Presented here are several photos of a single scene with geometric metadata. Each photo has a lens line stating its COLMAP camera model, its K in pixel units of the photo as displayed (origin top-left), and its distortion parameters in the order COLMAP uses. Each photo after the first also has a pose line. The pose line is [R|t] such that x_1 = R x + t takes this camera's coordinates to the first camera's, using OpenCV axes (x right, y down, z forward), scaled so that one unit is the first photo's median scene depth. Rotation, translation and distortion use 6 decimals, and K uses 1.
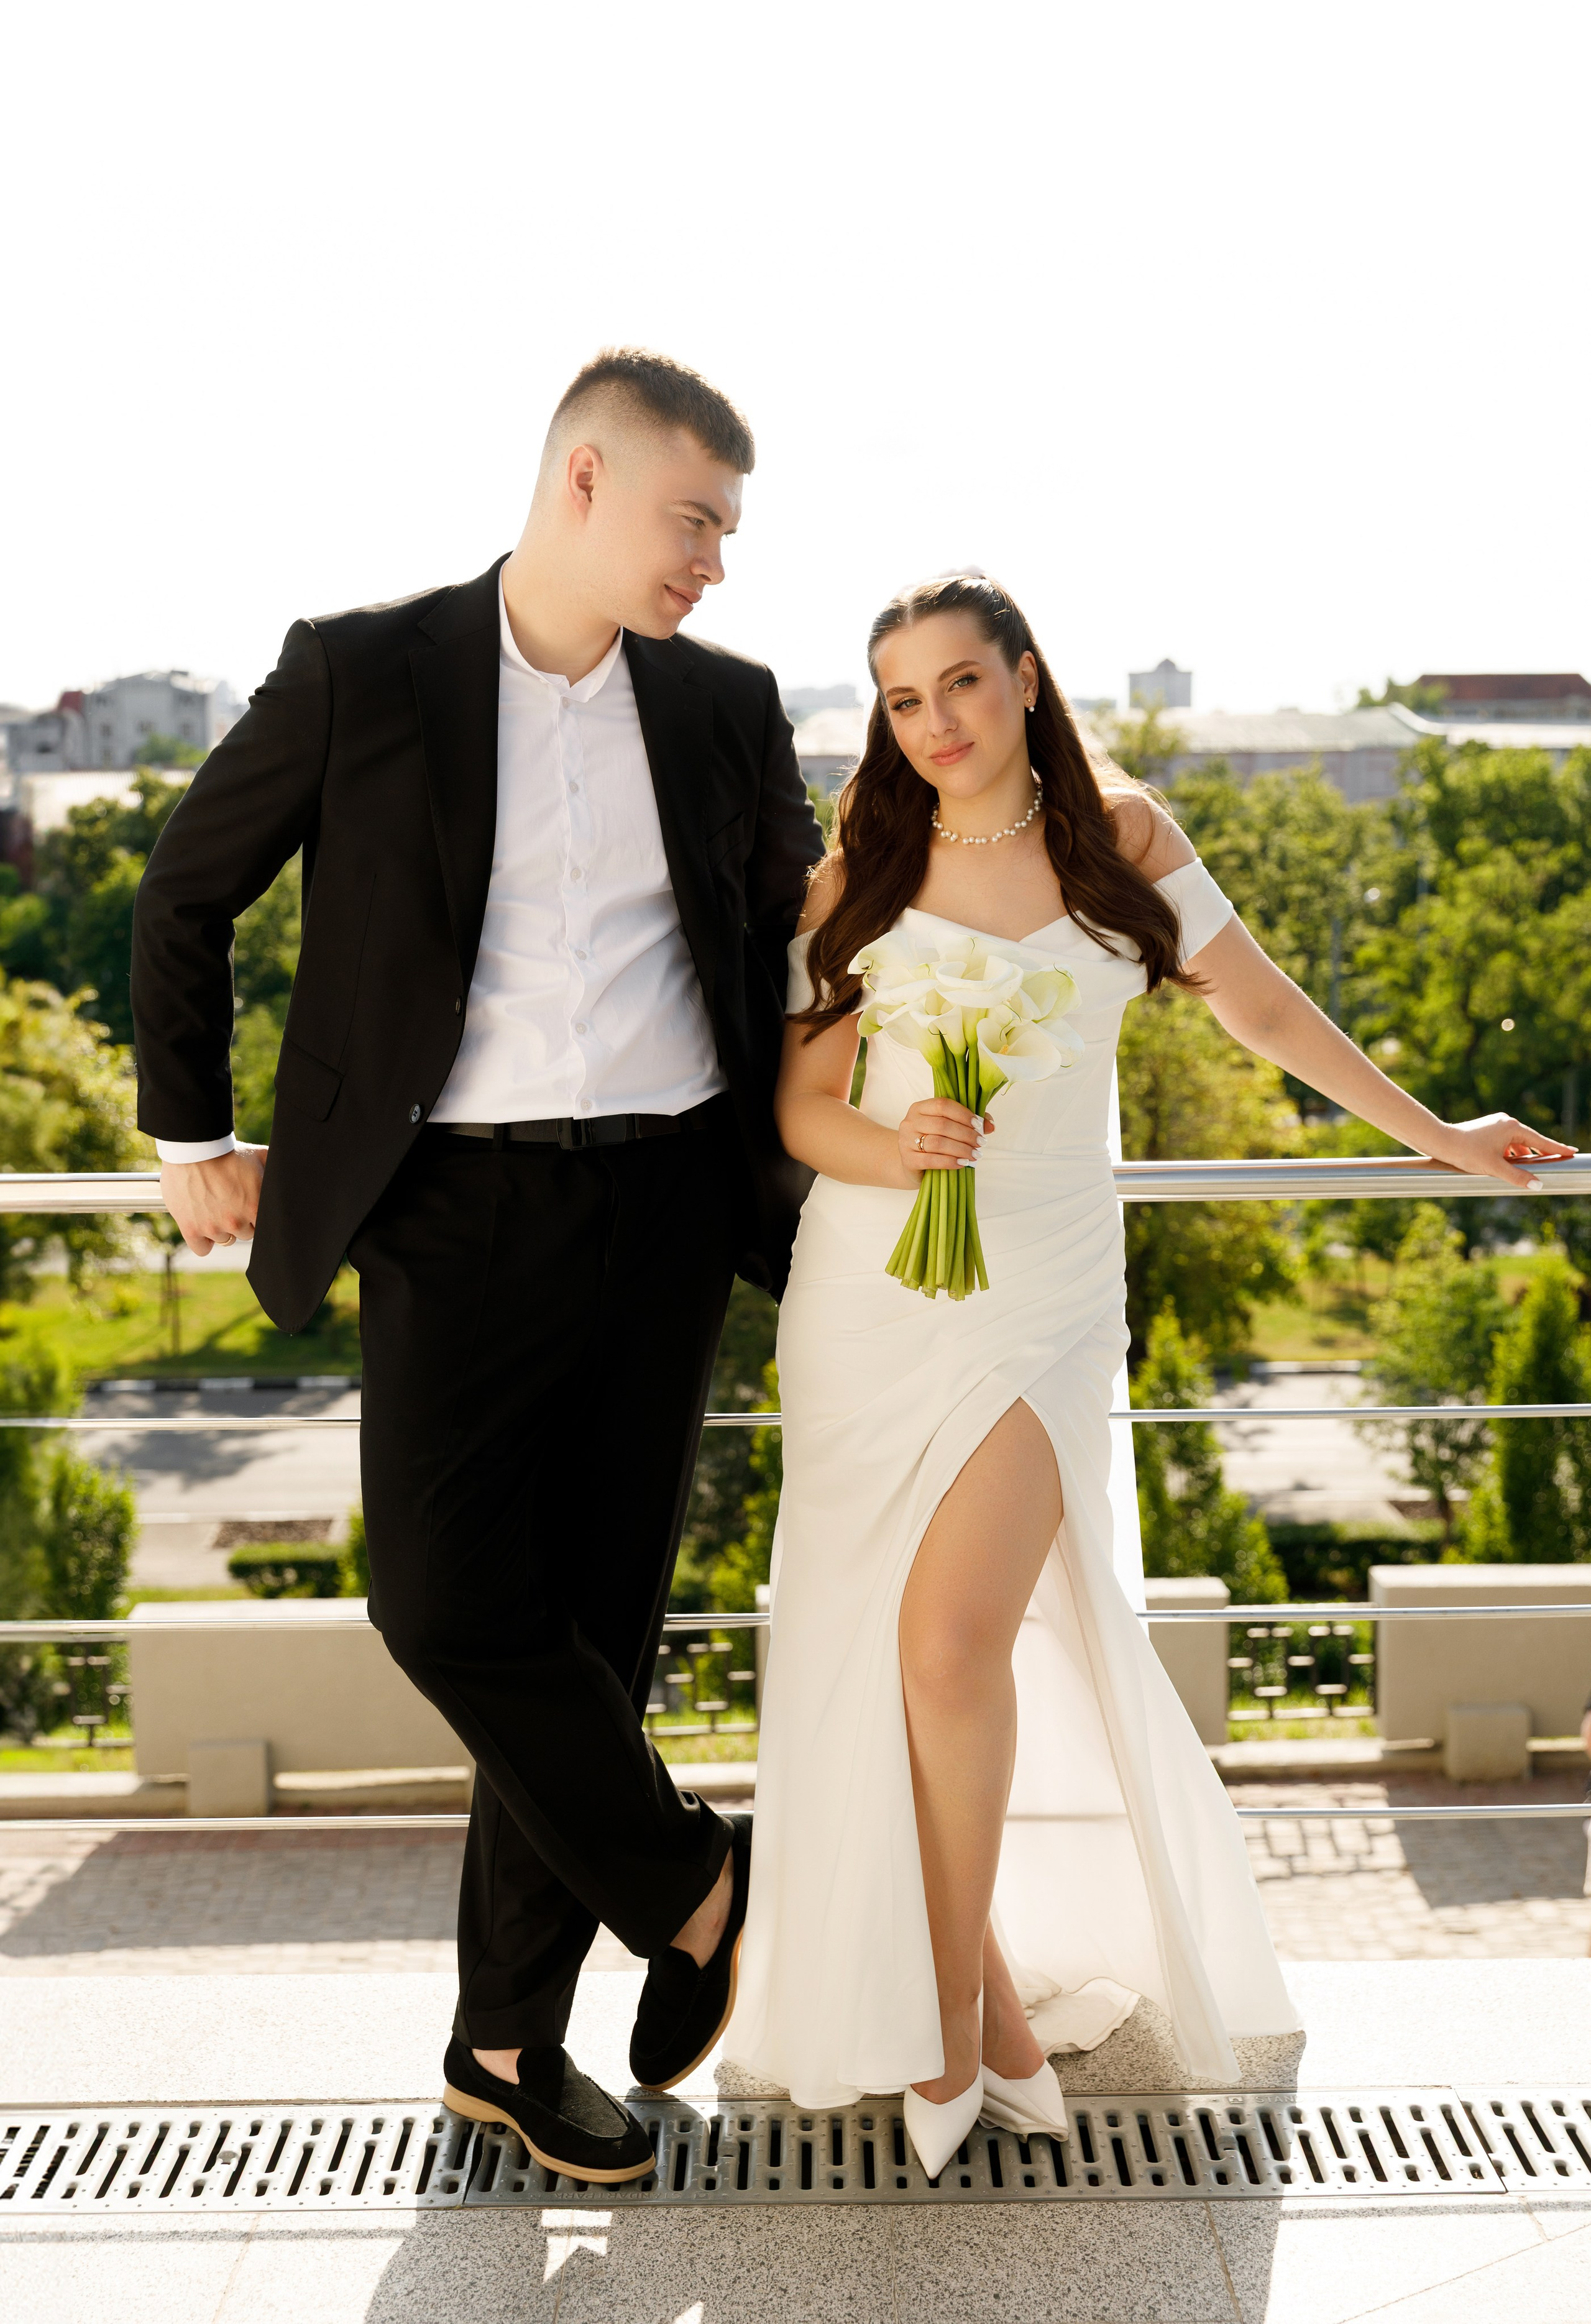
lens RADIAL K [[4382.3, 0, 834.4], [0, 4382.3, 1160.9], [0, 0, 1]] dist [-0.012740, -0.054533]
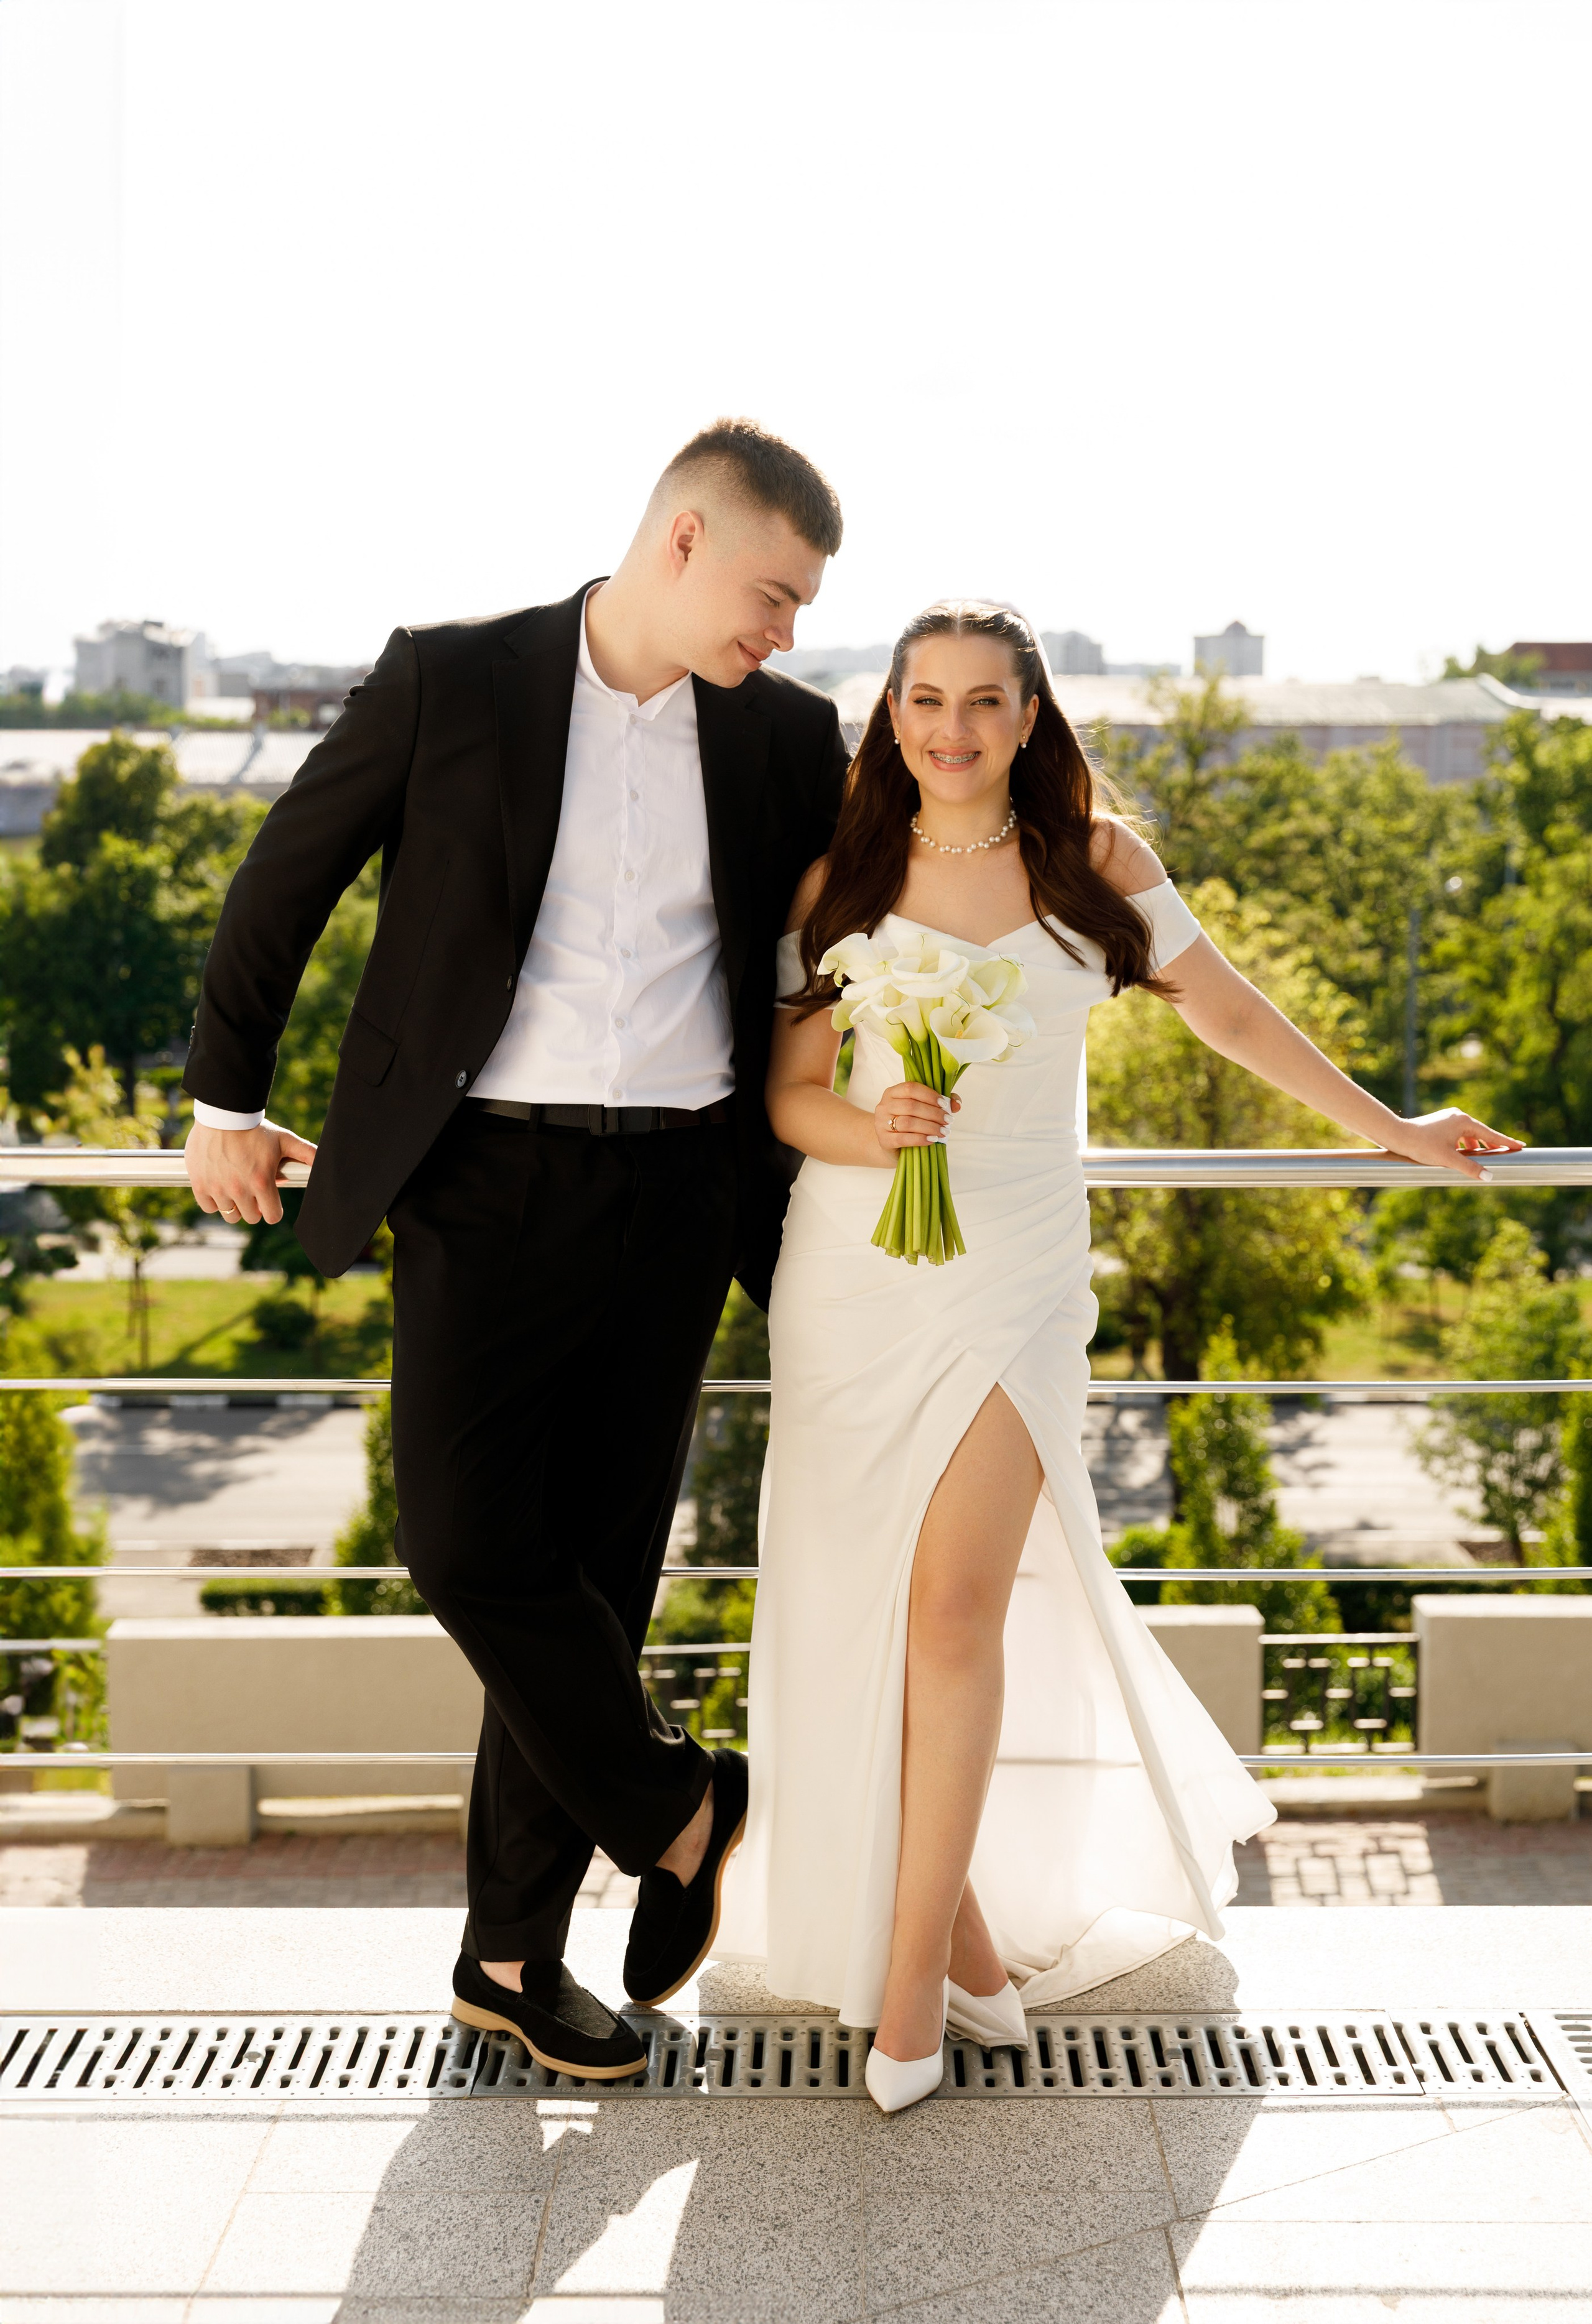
lens RADIAL K [[3349.2, 0, 795.2], [0, 3349.2, 1134.8], [0, 0, 1]] dist [-0.010195, 0.011703]
pose [[0.999927, 0.011656, 0.003162, -0.015215], [-0.011664, 0.999929, 0.002554, -0.007623], [-0.003132, -0.002591, 0.999992, 0.272905]]
